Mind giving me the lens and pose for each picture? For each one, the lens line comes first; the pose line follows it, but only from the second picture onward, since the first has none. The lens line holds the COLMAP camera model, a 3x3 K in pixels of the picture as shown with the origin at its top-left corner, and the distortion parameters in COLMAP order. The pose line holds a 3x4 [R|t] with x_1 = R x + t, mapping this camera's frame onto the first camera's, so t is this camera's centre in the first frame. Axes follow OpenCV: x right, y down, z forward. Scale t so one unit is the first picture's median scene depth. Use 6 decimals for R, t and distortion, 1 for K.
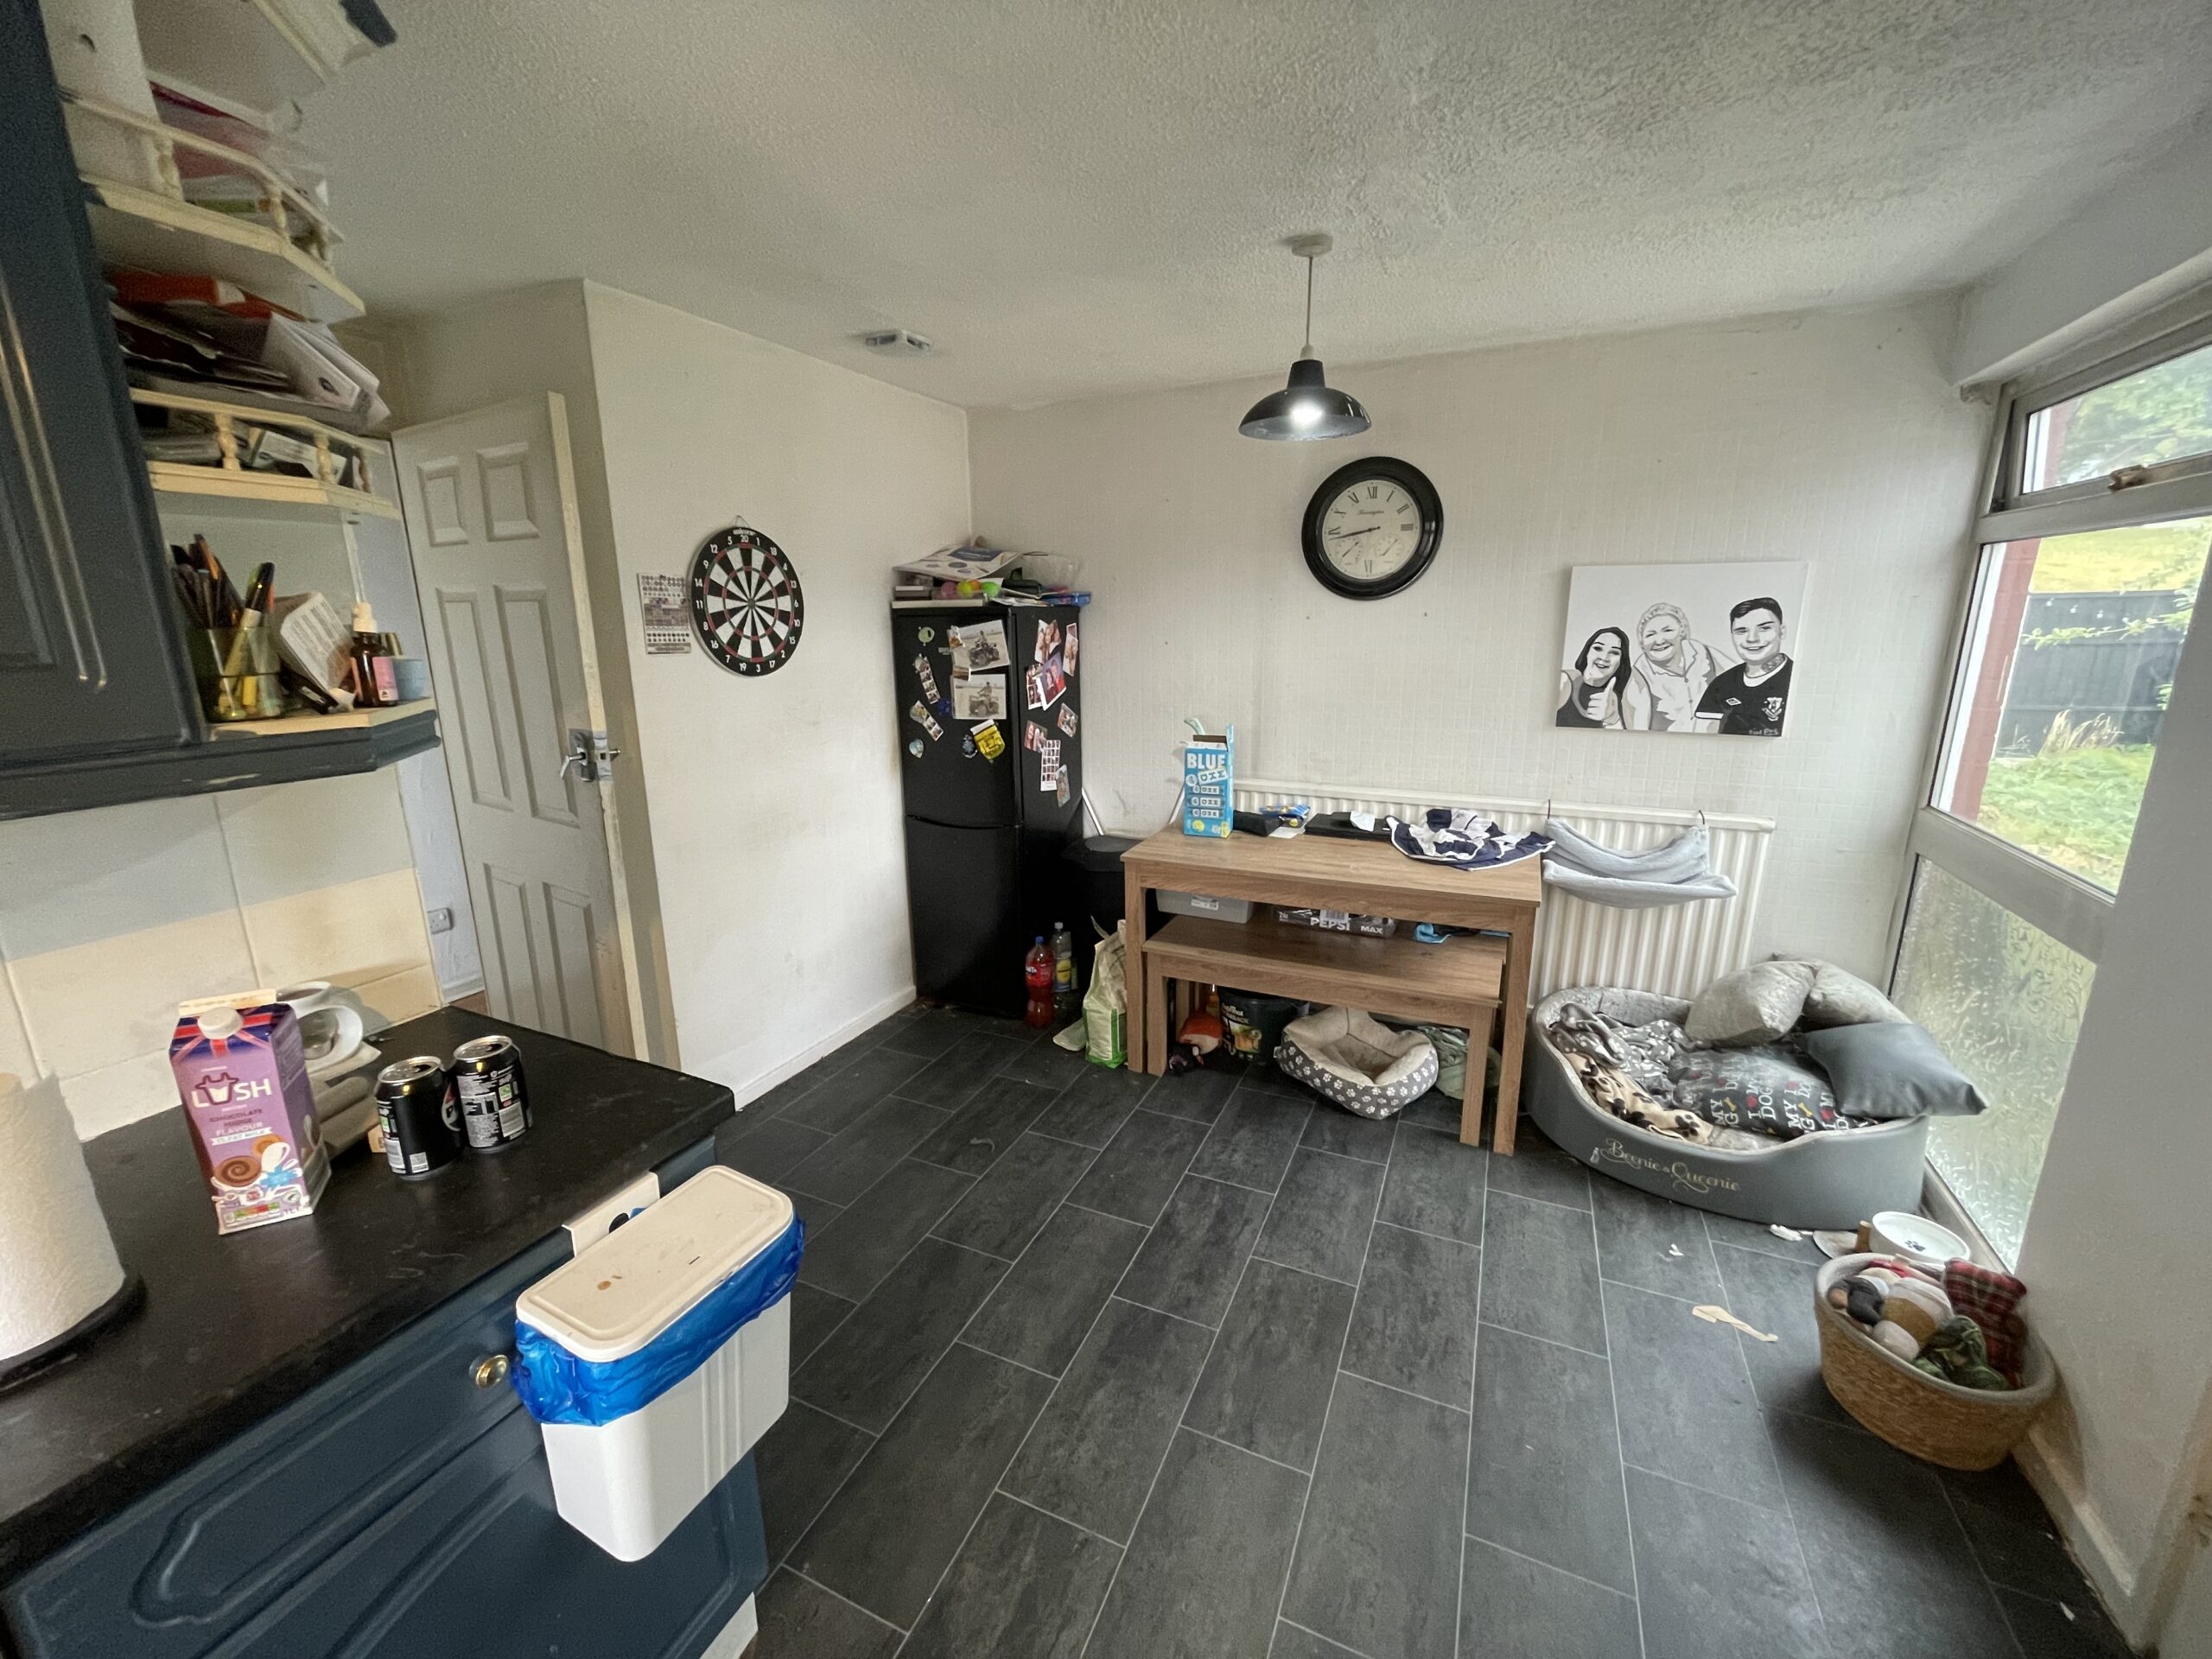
lens RADIAL K [[901.8, 0, 1098.2], [0, 901.8, 824.1], [0, 0, 1]] dist [-0.000492, -0.000071]
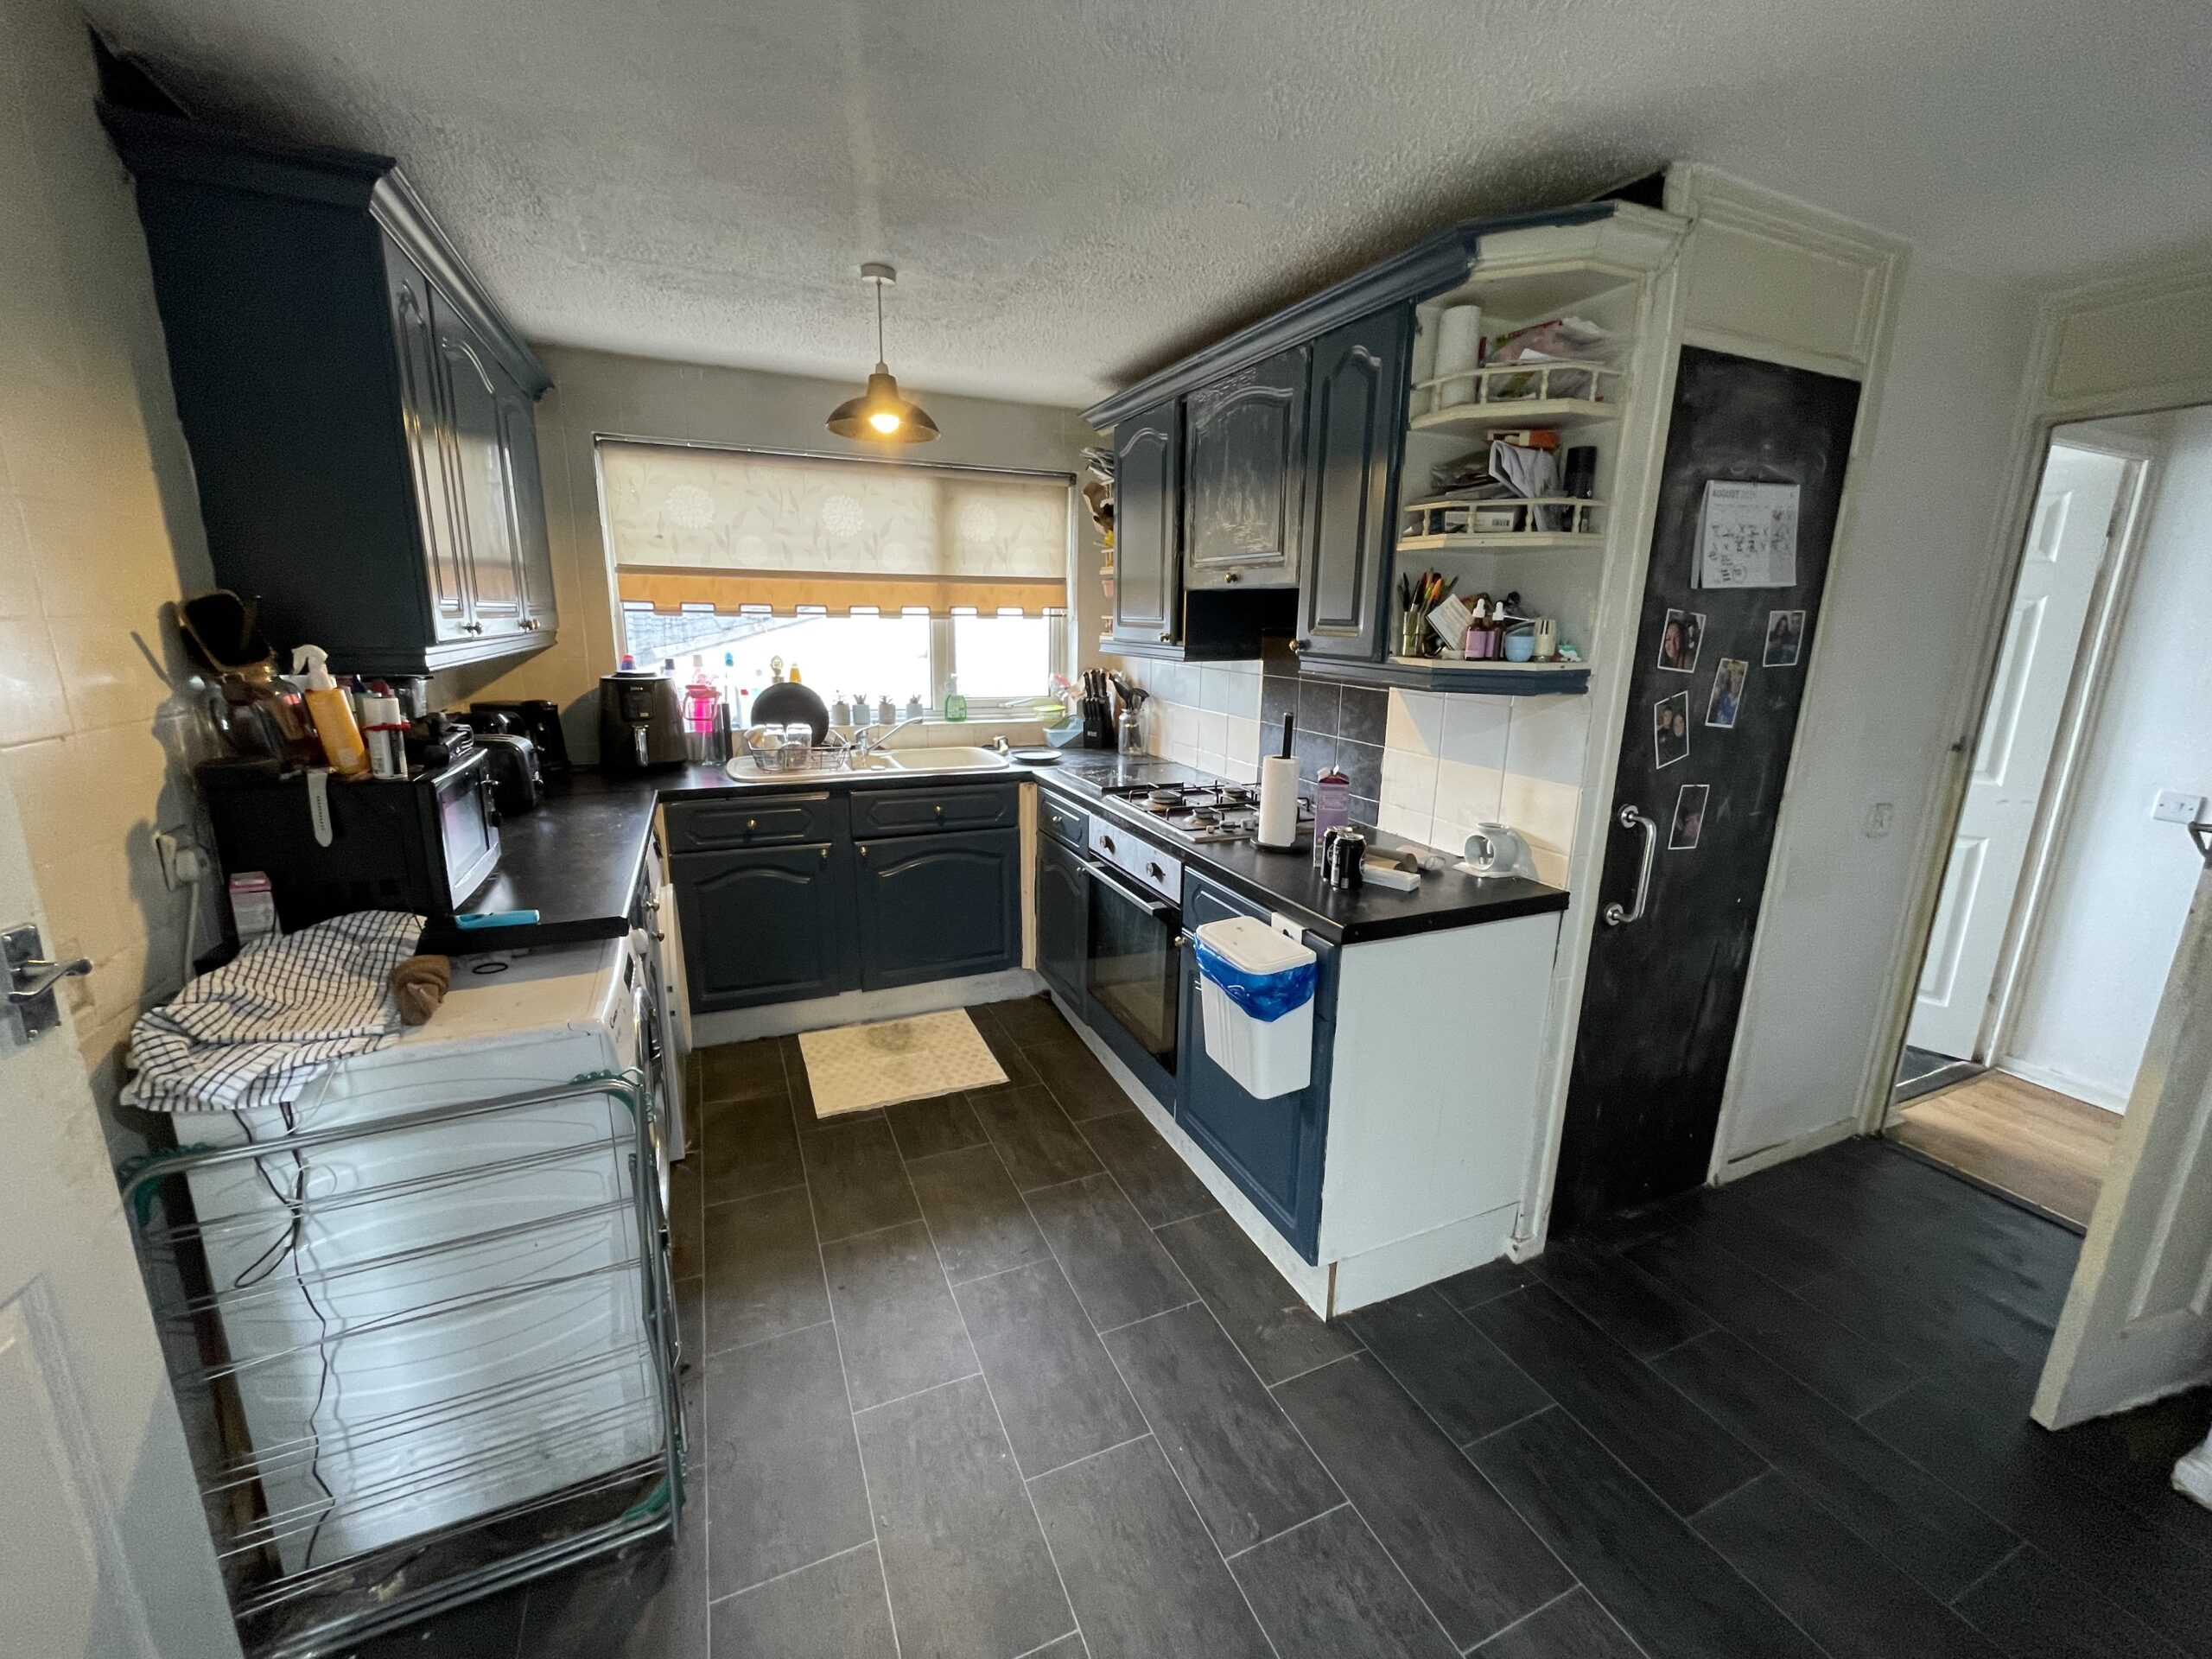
lens RADIAL K [[901.8, 0, 1098.2], [0, 901.8, 824.1], [0, 0, 1]] dist [-0.000492, -0.000071]
pose [[-0.667947, 0.164761, -0.725741, 1.074958], [-0.185190, 0.907712, 0.376516, -0.402806], [0.720799, 0.385893, -0.575792, 1.775088]]
